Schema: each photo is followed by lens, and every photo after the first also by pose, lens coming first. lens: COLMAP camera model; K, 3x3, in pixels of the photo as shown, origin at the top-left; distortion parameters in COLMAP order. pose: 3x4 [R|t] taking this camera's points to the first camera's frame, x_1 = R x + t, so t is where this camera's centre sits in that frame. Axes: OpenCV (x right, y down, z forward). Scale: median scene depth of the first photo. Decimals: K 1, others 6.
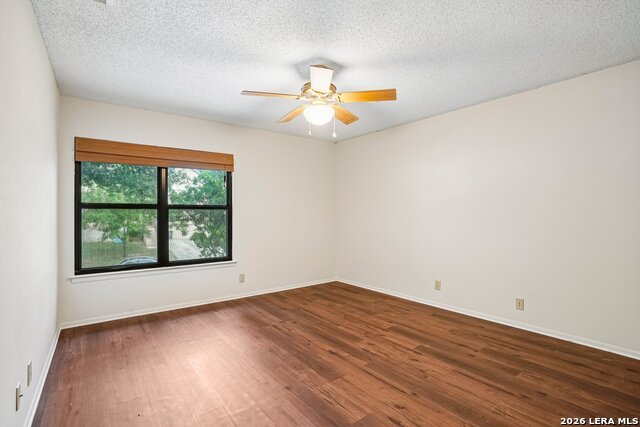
lens RADIAL K [[301.6, 0, 318.8], [0, 301.6, 212.8], [0, 0, 1]] dist [-0.003161, 0.001774]
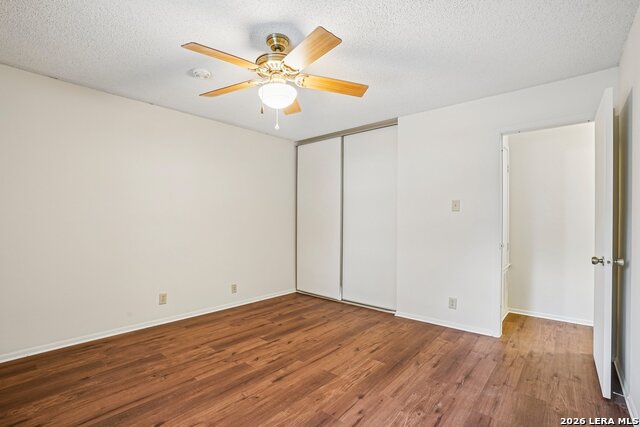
lens RADIAL K [[301.6, 0, 318.7], [0, 301.6, 213.2], [0, 0, 1]] dist [-0.003161, 0.001774]
pose [[-0.215443, 0.036163, 0.975847, -0.791115], [-0.021404, 0.998899, -0.041742, 0.020551], [-0.976282, -0.029880, -0.214431, 1.023856]]
